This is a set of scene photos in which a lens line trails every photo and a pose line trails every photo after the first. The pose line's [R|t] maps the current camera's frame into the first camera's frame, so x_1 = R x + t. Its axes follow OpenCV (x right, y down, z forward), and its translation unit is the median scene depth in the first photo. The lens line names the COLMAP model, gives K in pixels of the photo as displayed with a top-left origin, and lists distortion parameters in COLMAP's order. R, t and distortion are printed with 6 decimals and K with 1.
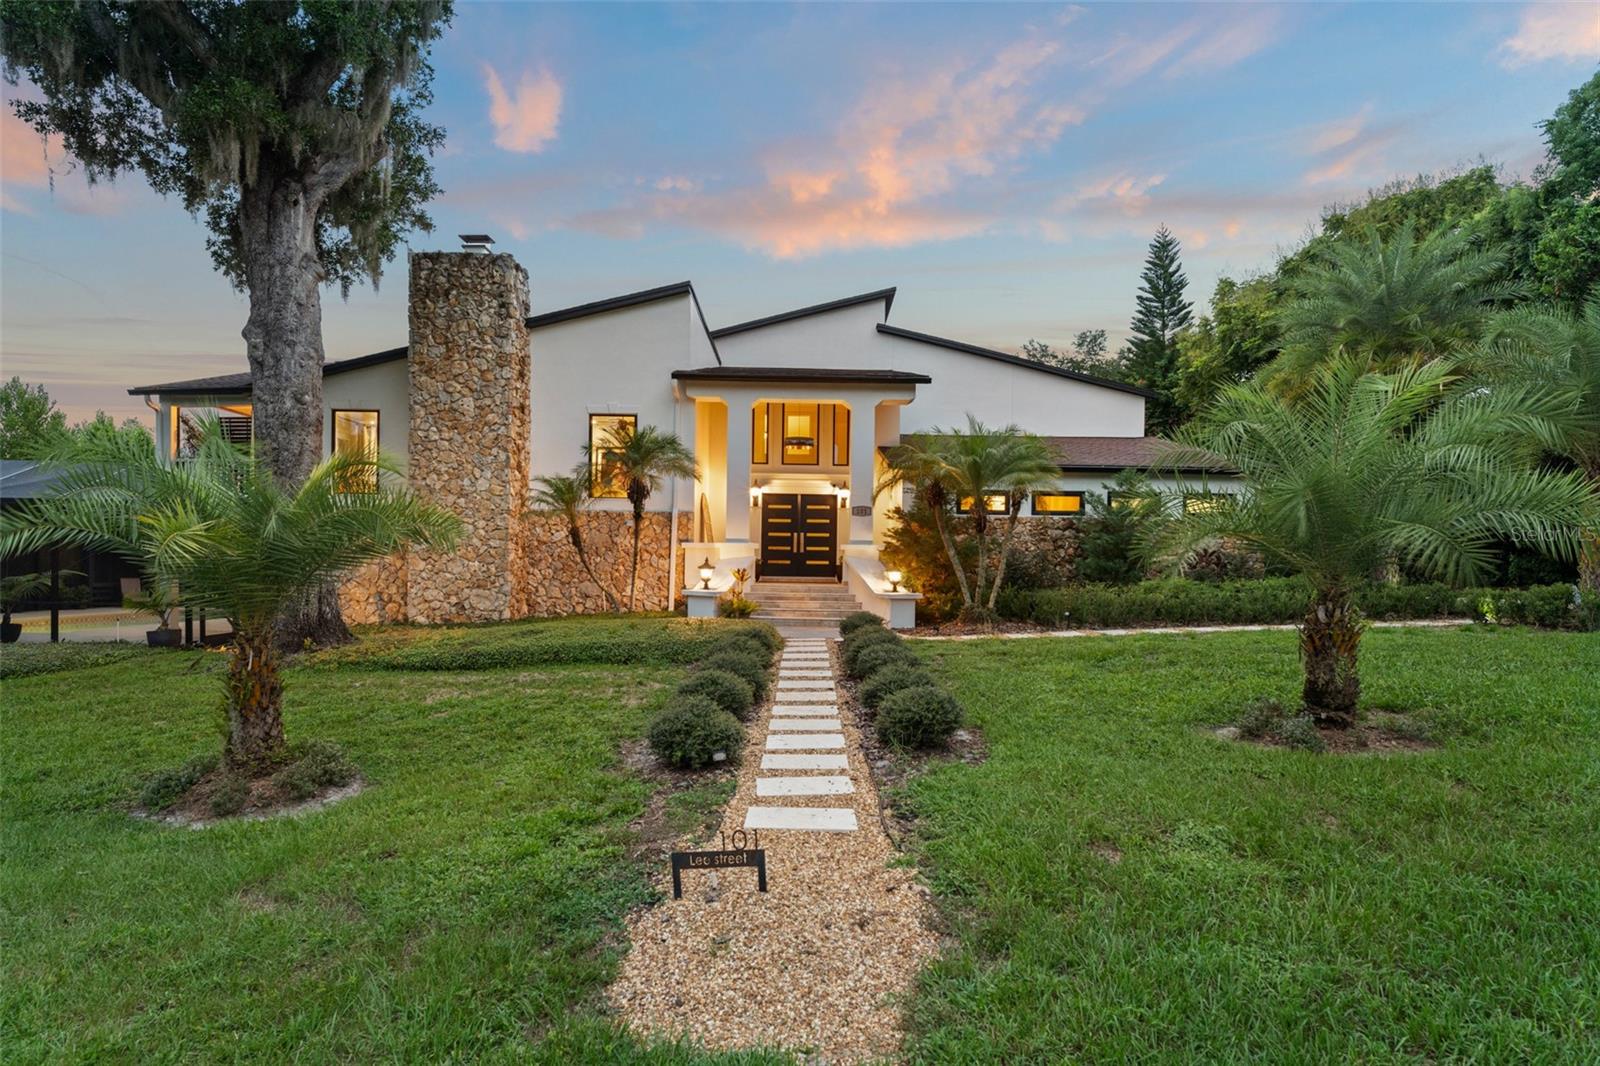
lens RADIAL K [[846.2, 0, 798.0], [0, 846.2, 582.0], [0, 0, 1]] dist [-0.003168, -0.000059]
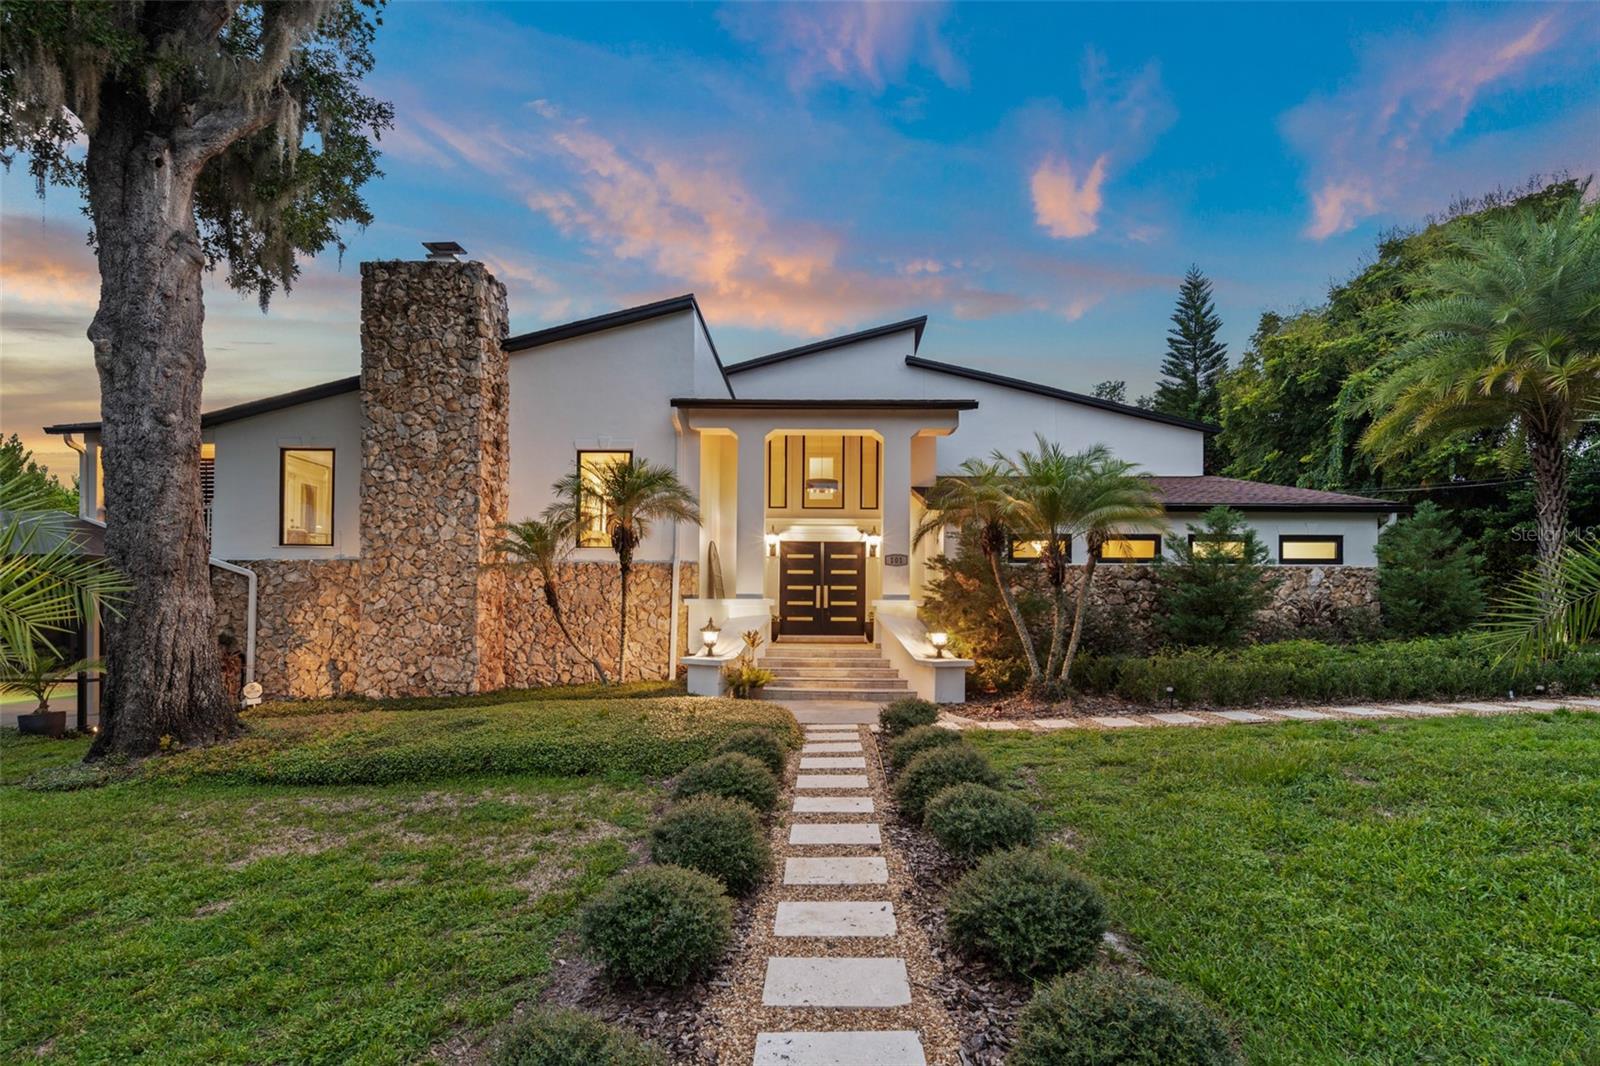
lens RADIAL K [[780.7, 0, 795.2], [0, 780.7, 606.0], [0, 0, 1]] dist [0.002640, 0.000157]
pose [[0.999377, -0.007607, -0.034460, 0.000852], [0.006647, 0.999589, -0.027899, -0.019095], [0.034658, 0.027653, 0.999017, 0.245935]]
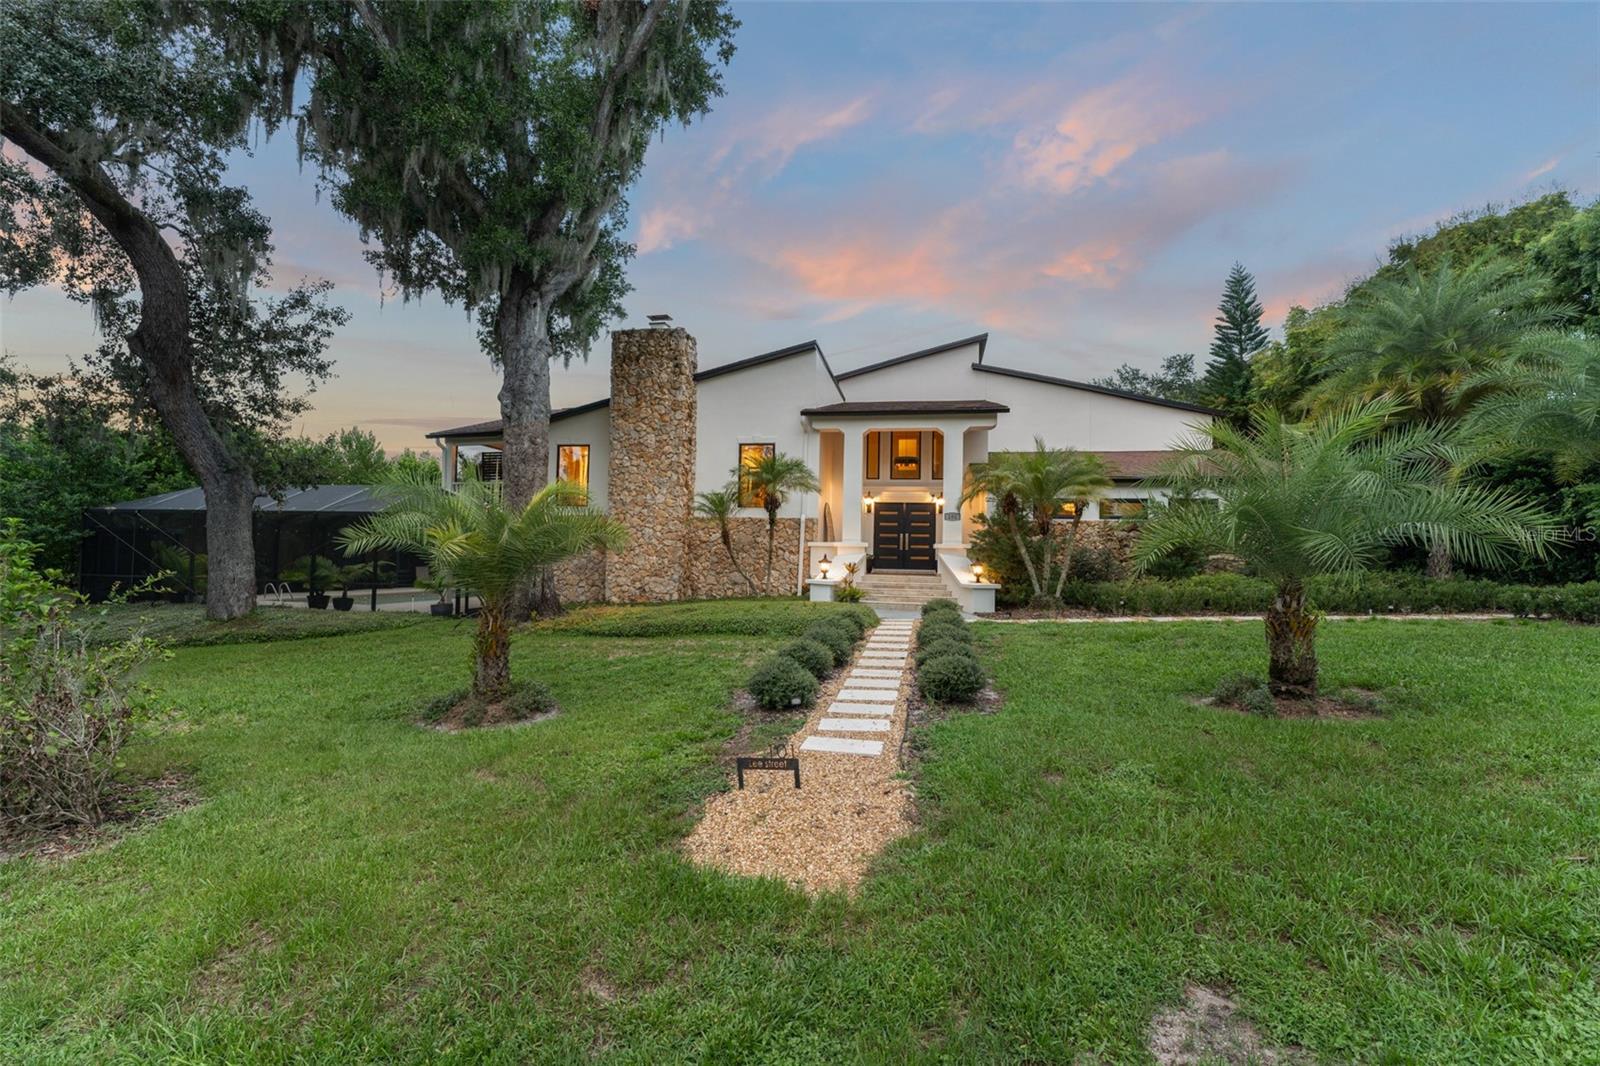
lens RADIAL K [[704.7, 0, 800.0], [0, 704.7, 533.0], [0, 0, 1]] dist [0.000637, -0.000513]
pose [[0.984243, -0.001494, -0.176816, 0.043103], [-0.008350, 0.998456, -0.054917, -0.001885], [0.176625, 0.055529, 0.982711, -0.053543]]
